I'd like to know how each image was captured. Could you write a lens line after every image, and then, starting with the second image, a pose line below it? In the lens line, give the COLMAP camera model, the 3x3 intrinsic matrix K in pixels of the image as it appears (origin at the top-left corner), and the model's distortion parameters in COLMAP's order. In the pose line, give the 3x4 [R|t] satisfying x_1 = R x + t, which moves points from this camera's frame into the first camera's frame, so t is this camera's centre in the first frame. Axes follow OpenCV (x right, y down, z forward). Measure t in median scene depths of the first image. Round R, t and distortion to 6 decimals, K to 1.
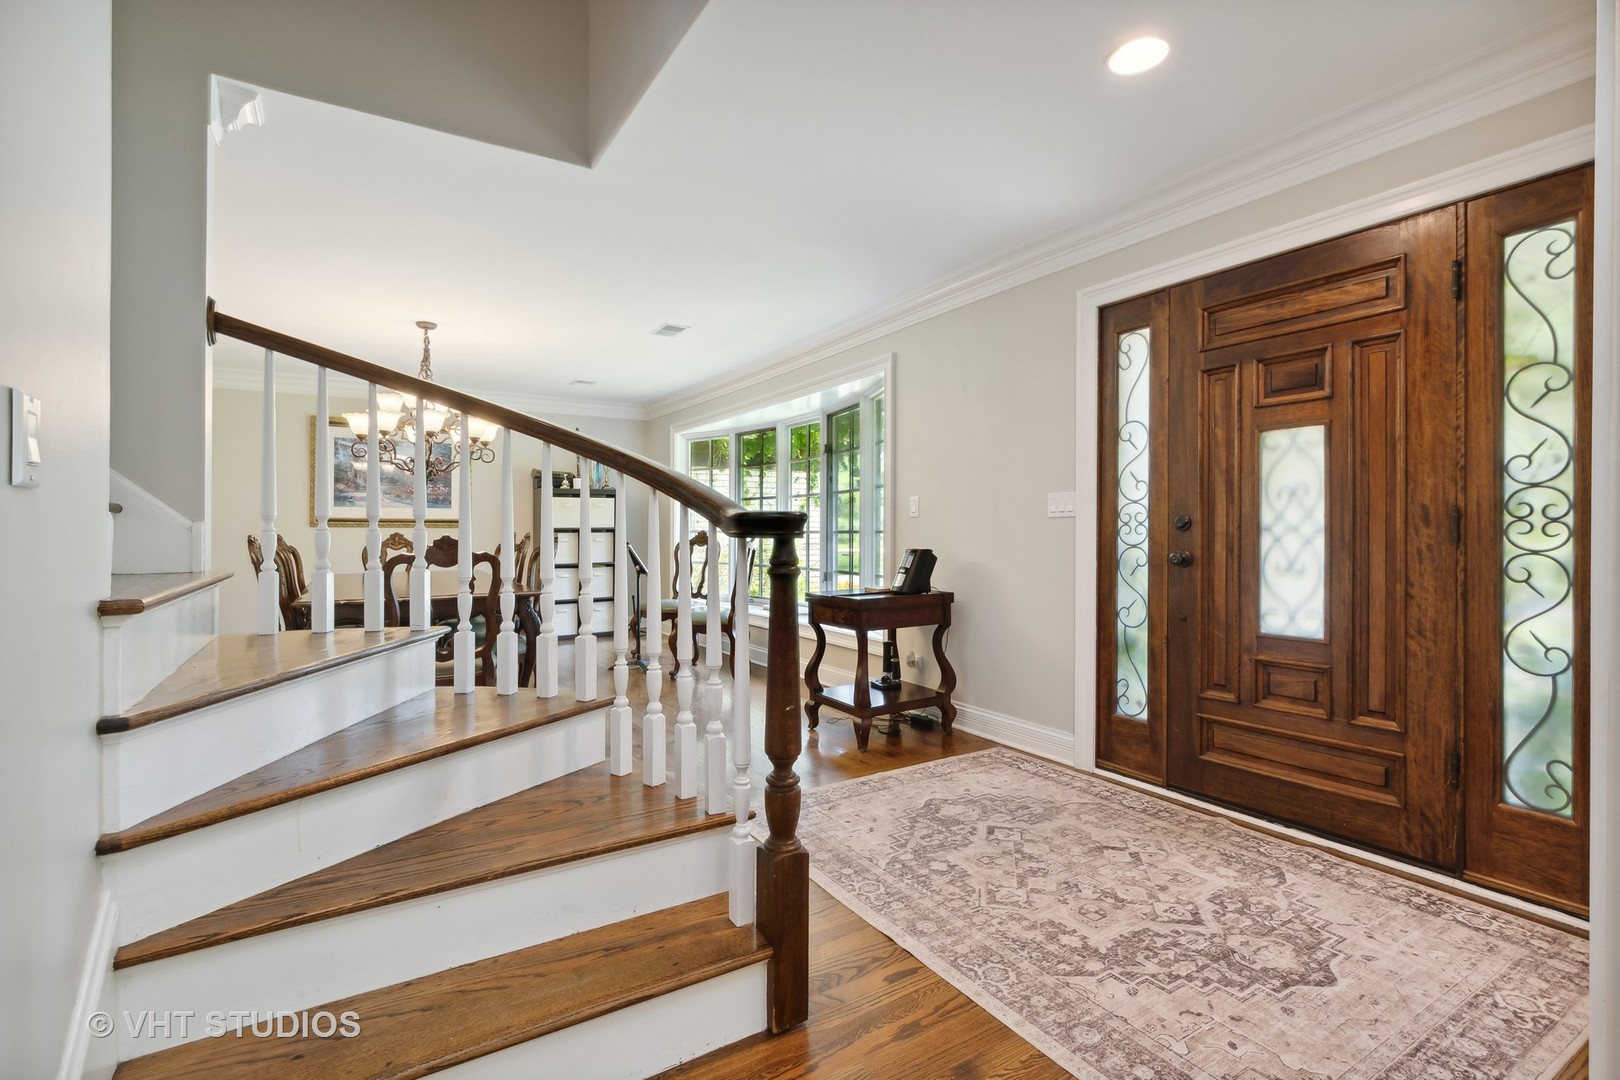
lens RADIAL K [[740.0, 0, 809.6], [0, 740.0, 530.8], [0, 0, 1]] dist [0.000092, 0.000138]
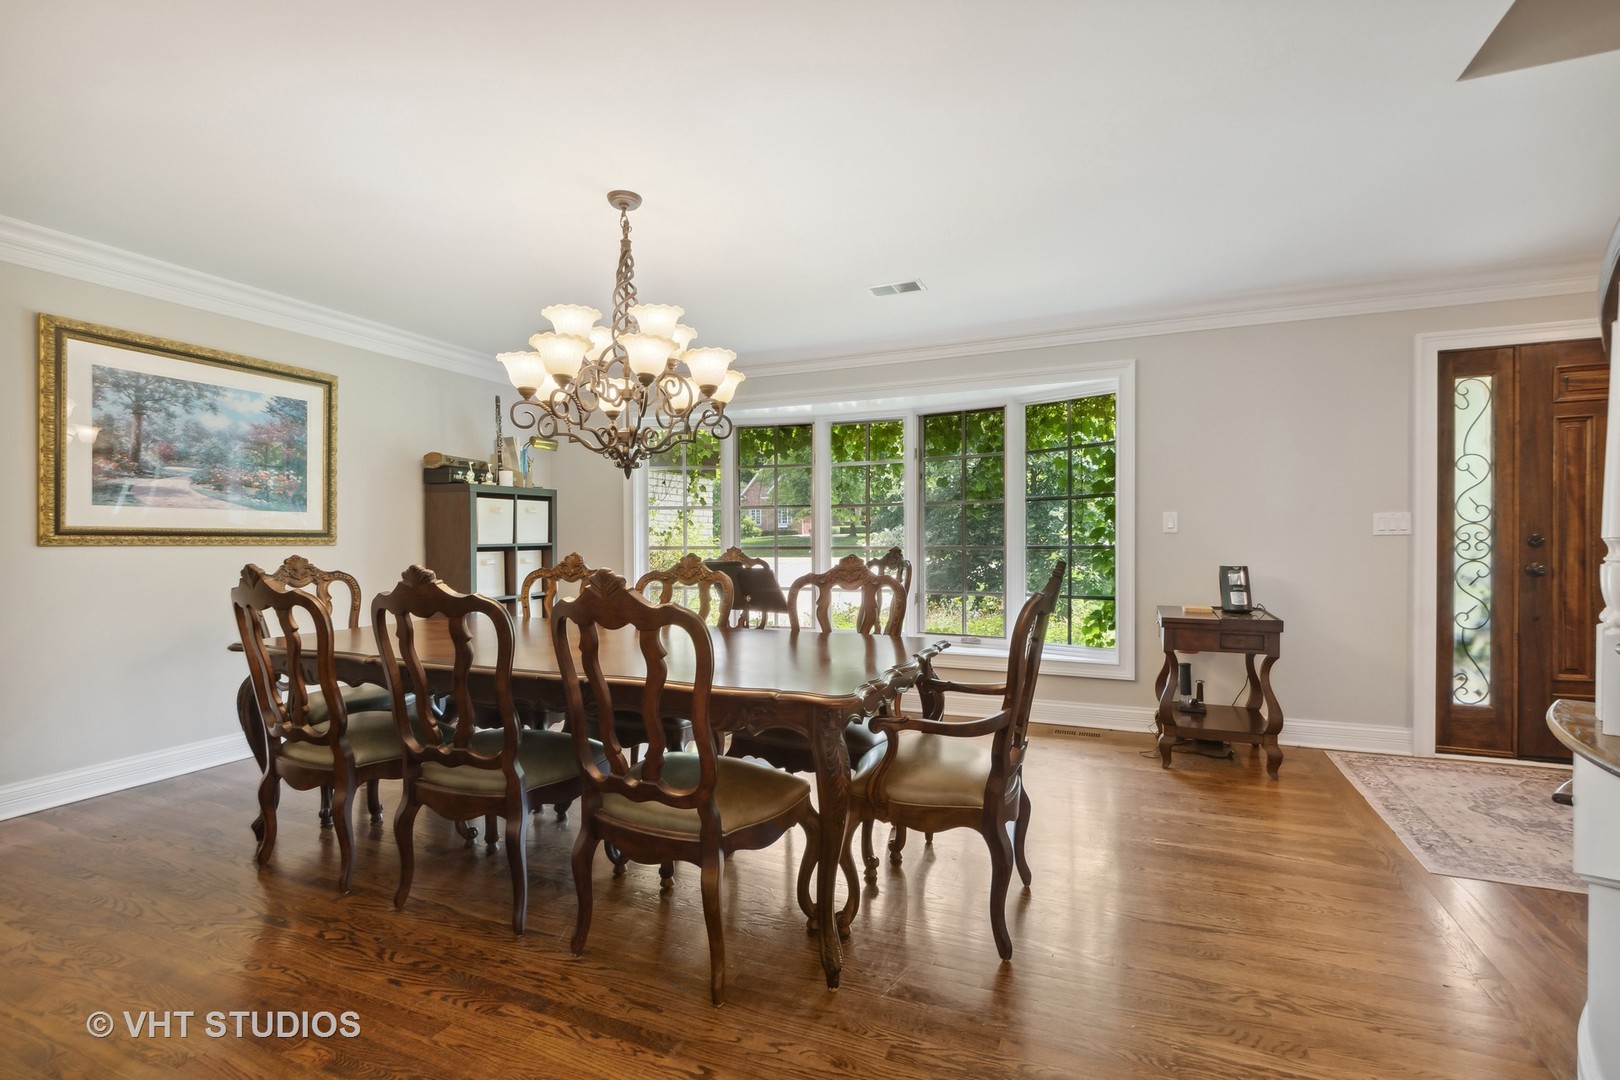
lens RADIAL K [[740.0, 0, 812.5], [0, 740.0, 553.8], [0, 0, 1]] dist [0.000092, 0.000138]
pose [[0.816386, -0.013164, 0.577356, -1.094071], [0.003659, 0.999838, 0.017622, -0.014157], [-0.577494, -0.012274, 0.816302, 0.641111]]
